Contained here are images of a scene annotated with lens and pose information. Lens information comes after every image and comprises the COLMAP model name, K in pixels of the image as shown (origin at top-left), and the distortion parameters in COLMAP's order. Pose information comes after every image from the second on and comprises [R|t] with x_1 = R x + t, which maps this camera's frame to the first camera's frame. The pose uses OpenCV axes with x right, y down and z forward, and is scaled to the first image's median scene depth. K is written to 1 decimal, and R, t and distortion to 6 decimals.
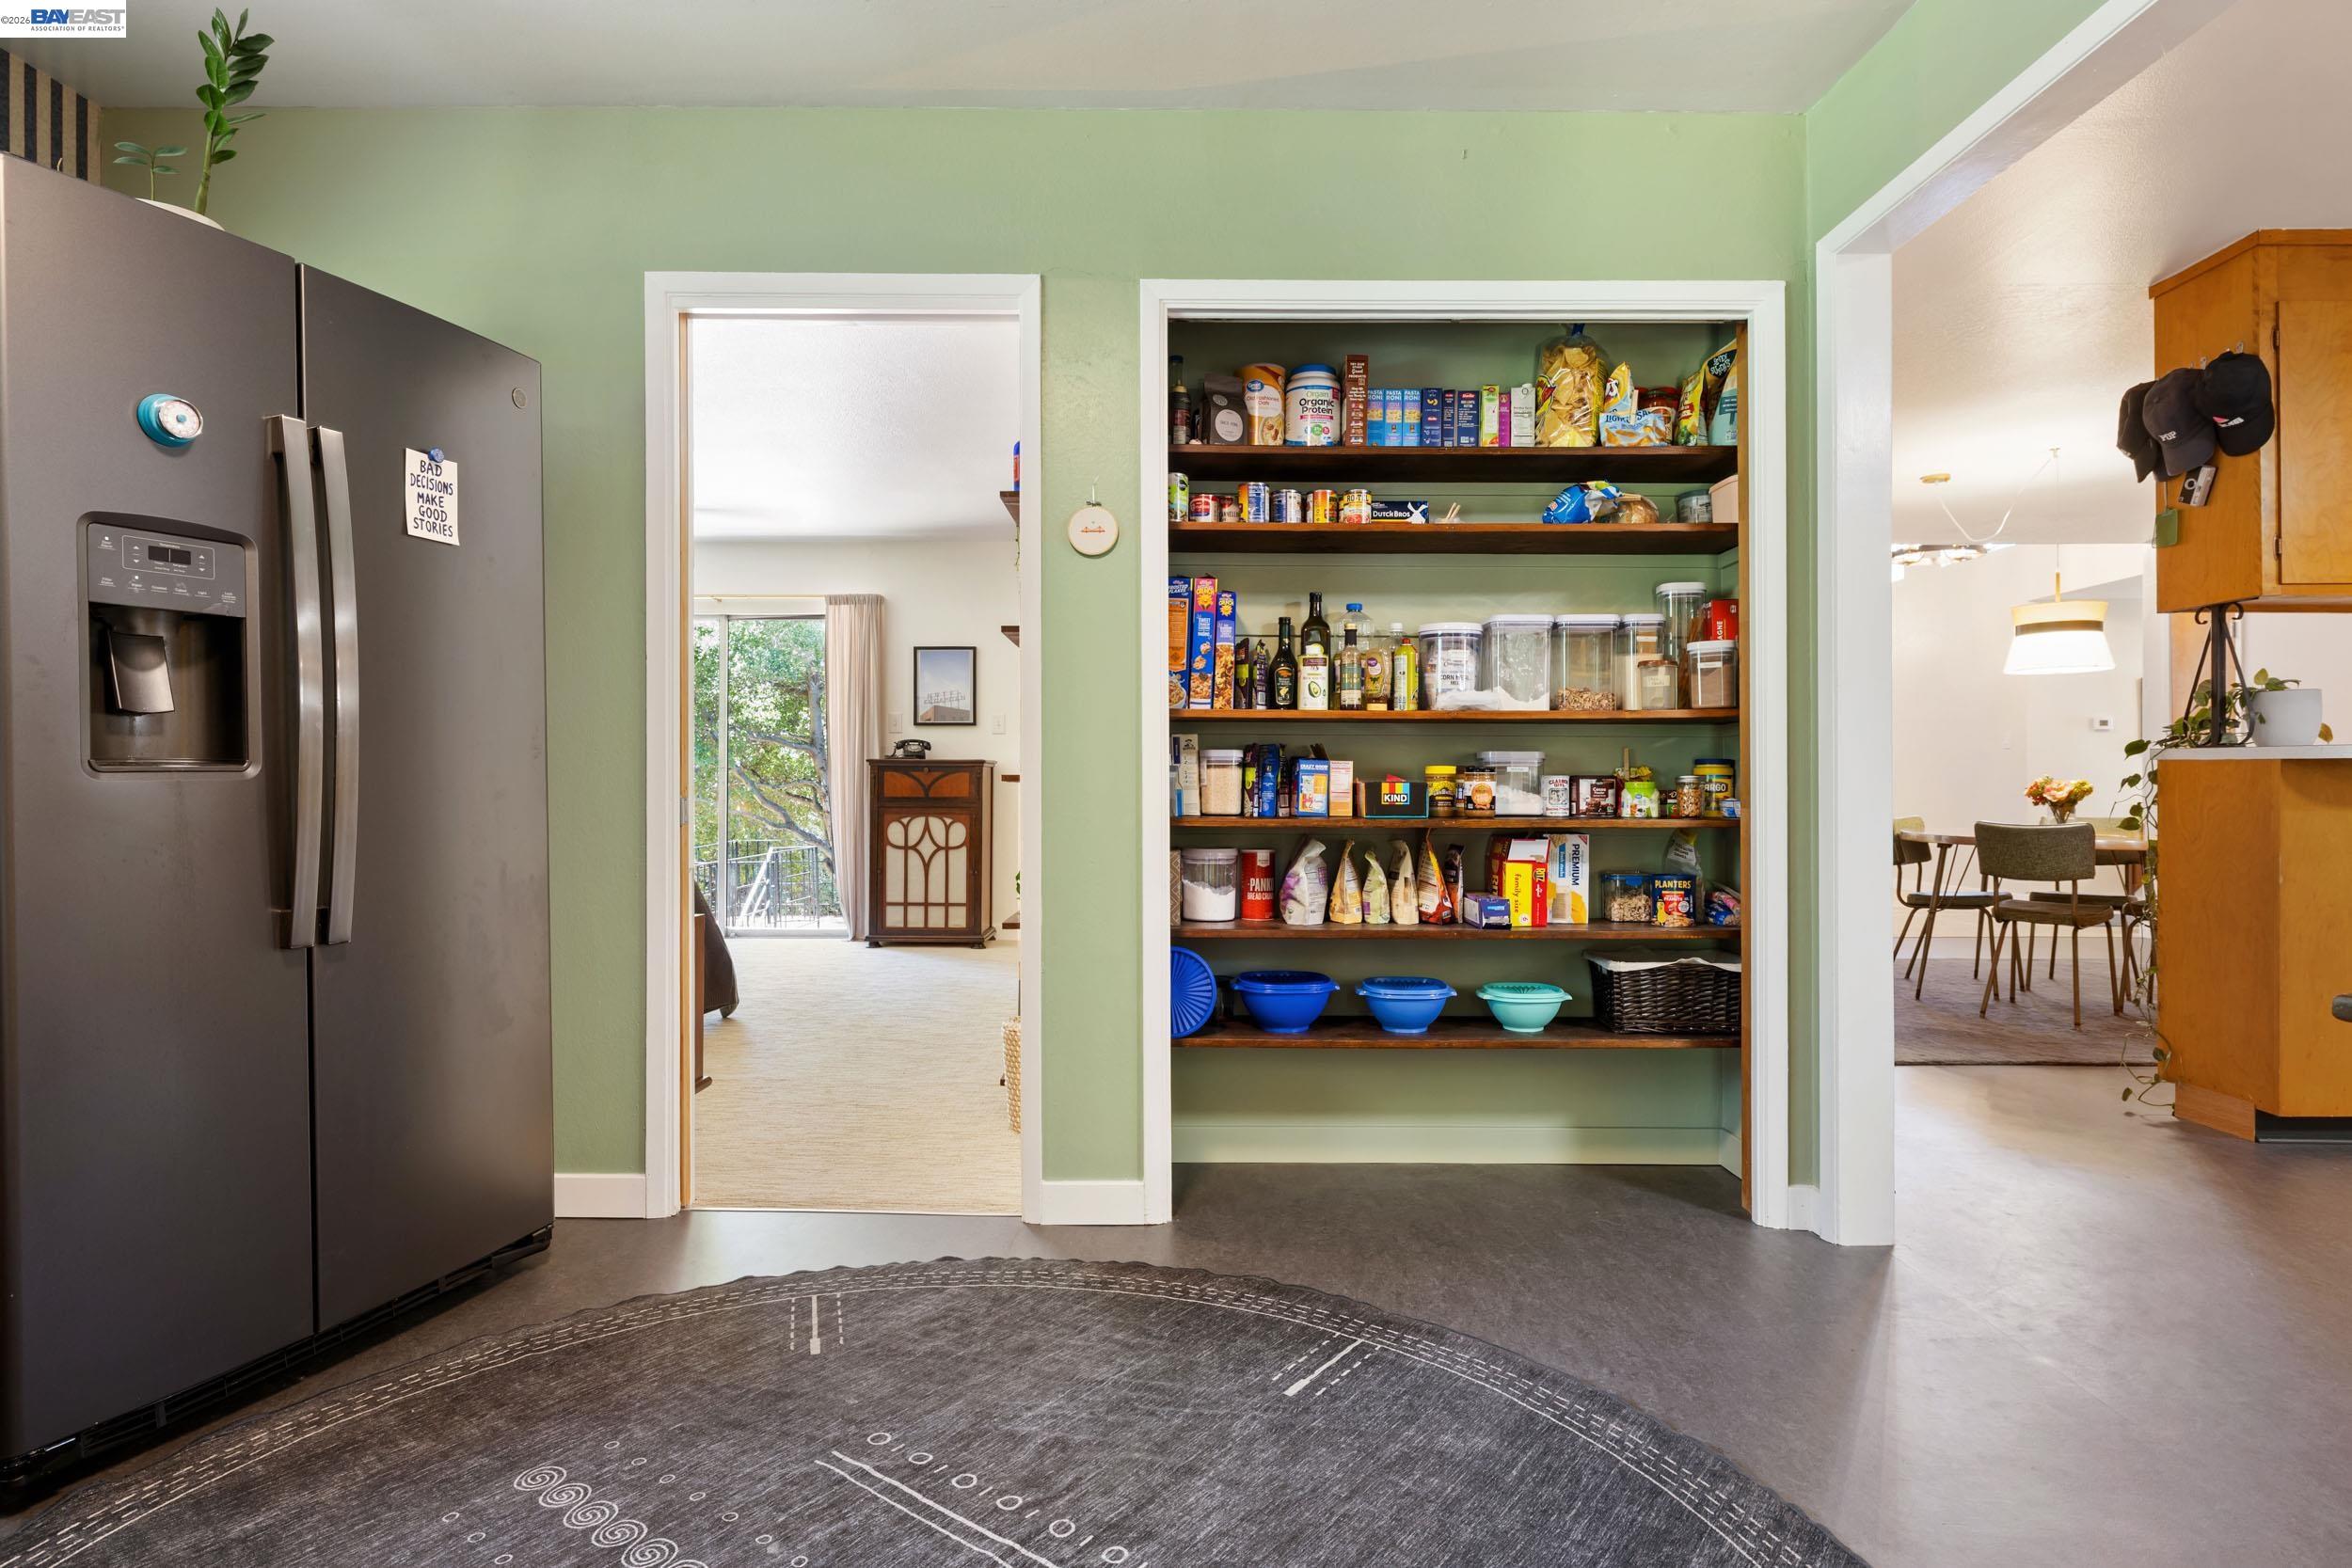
lens RADIAL K [[1258.2, 0, 1167.9], [0, 1258.2, 775.8], [0, 0, 1]] dist [-0.005199, 0.000144]
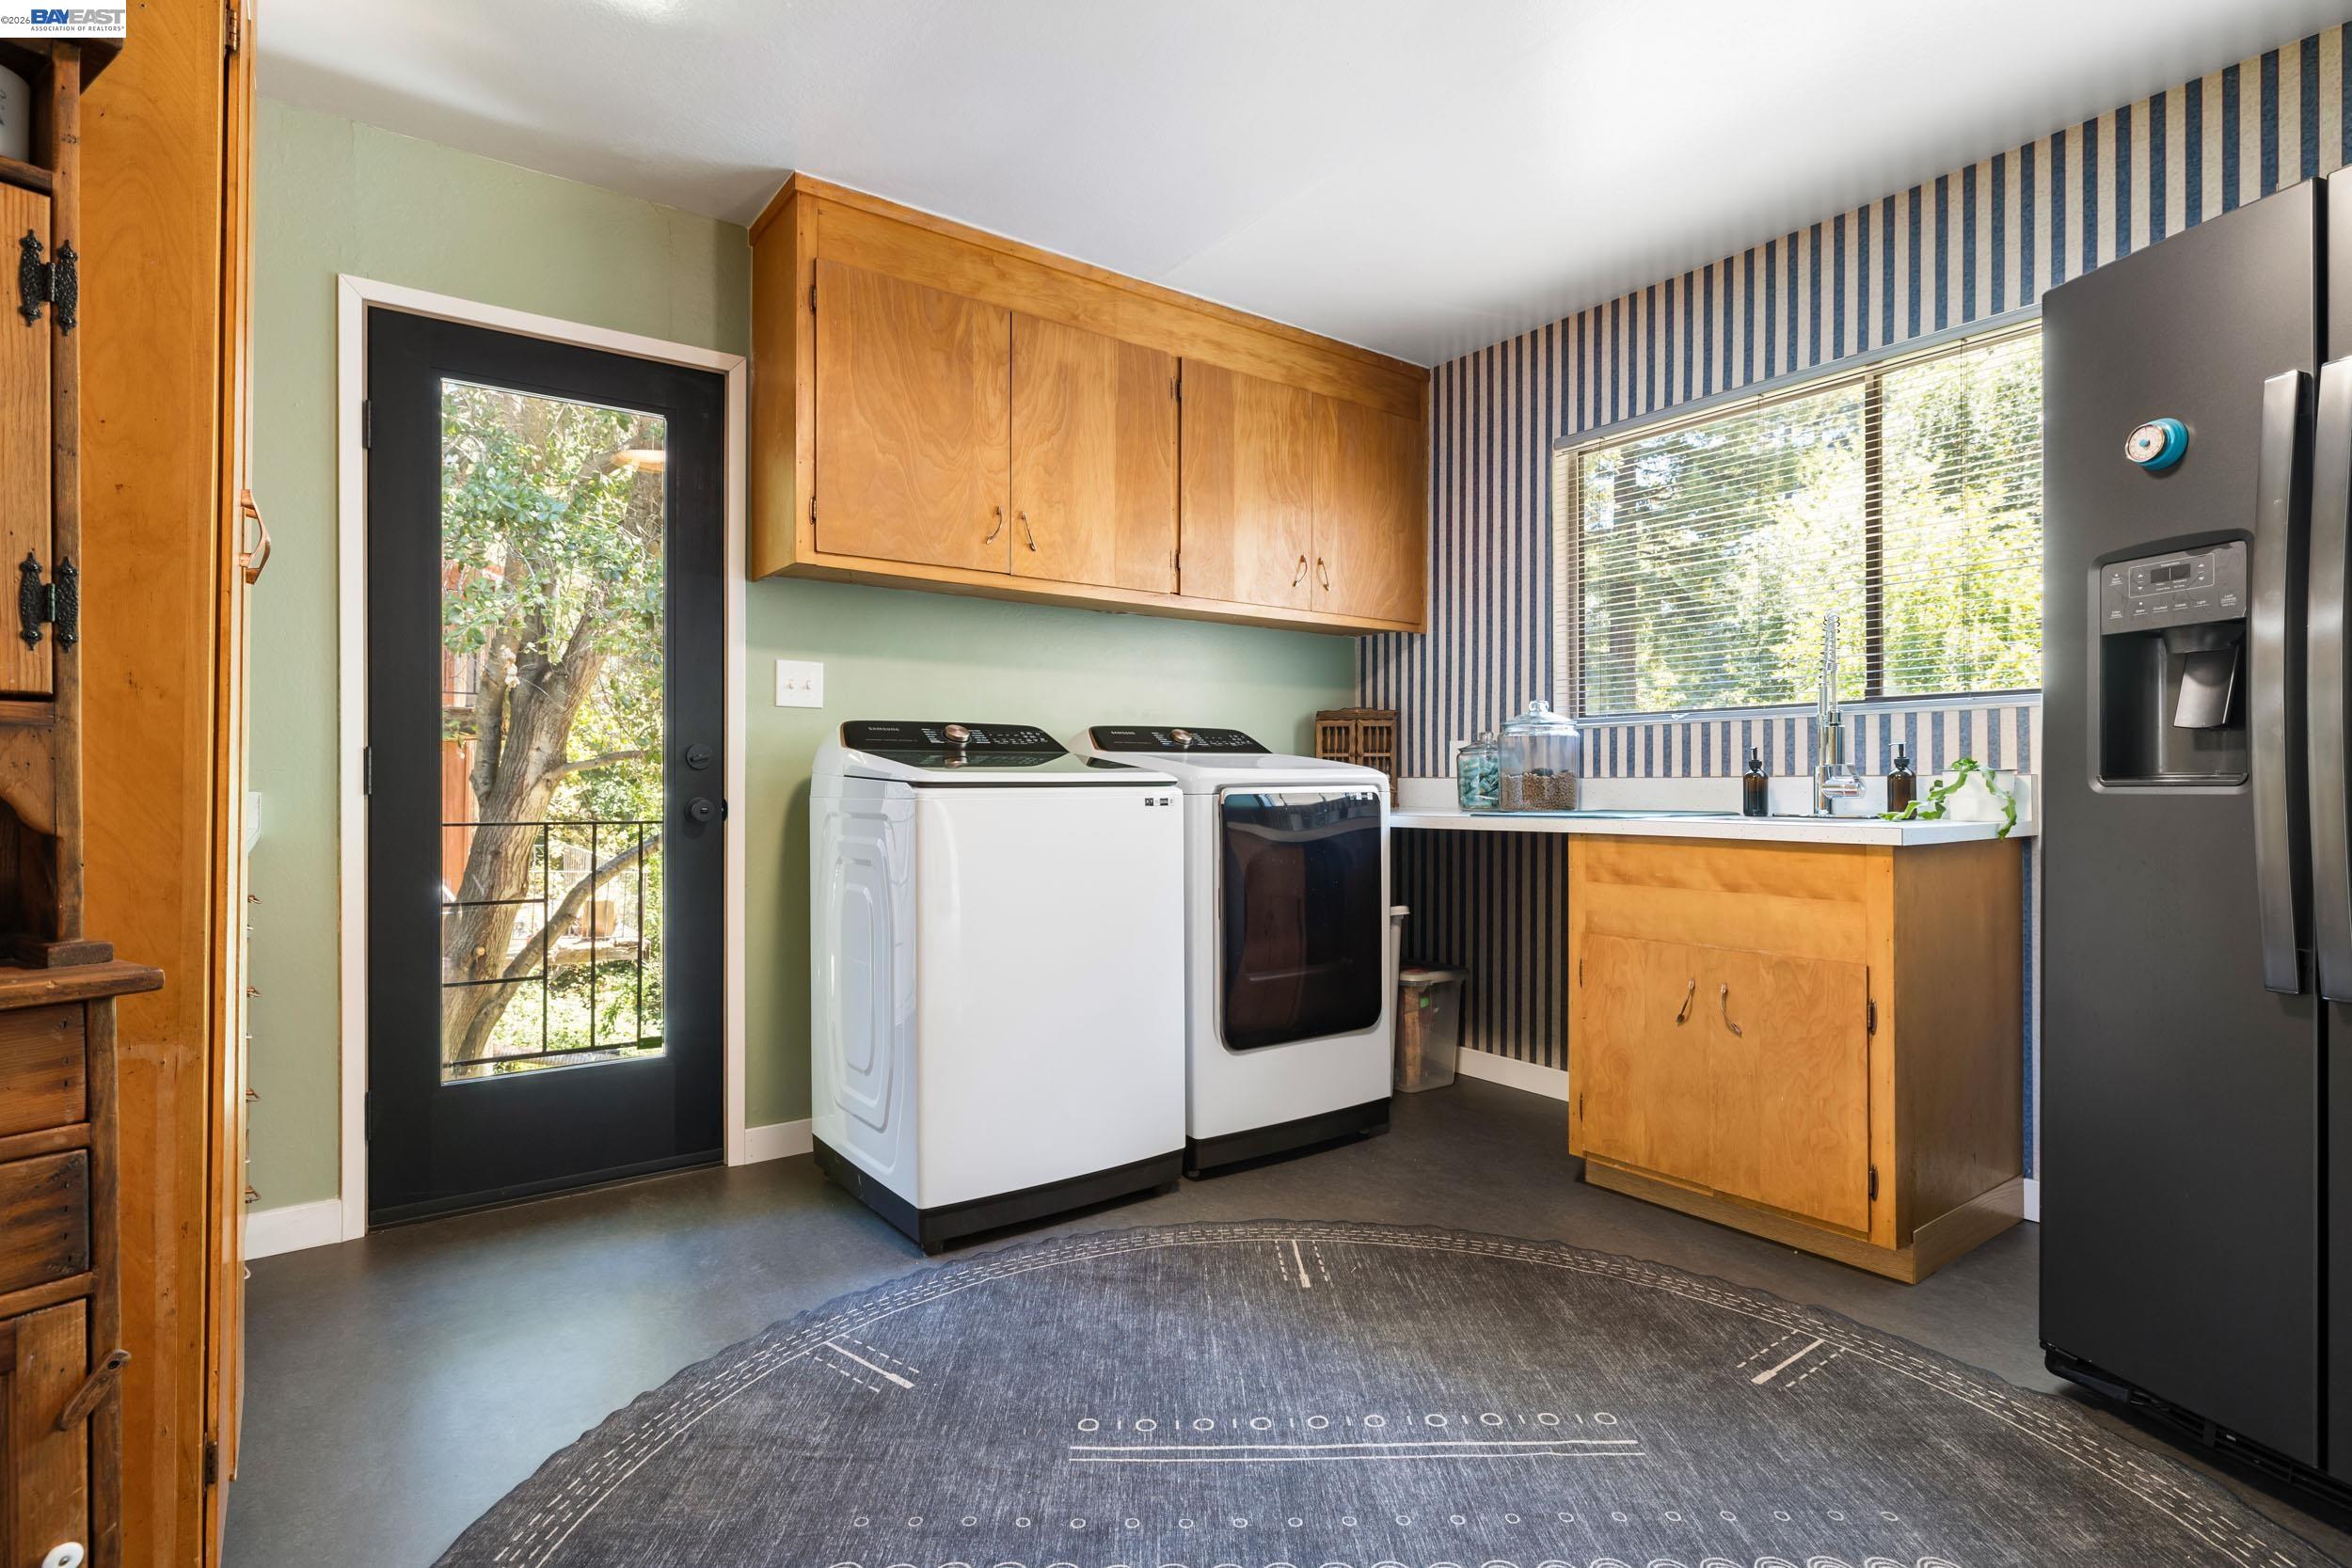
lens RADIAL K [[1193.4, 0, 1176.0], [0, 1193.4, 784.0], [0, 0, 1]] dist [0.001288, 0.000282]
pose [[-0.802311, -0.003438, -0.596896, 0.436562], [-0.008265, 0.999952, 0.005350, -0.003660], [0.596849, 0.009226, -0.802301, 1.313372]]
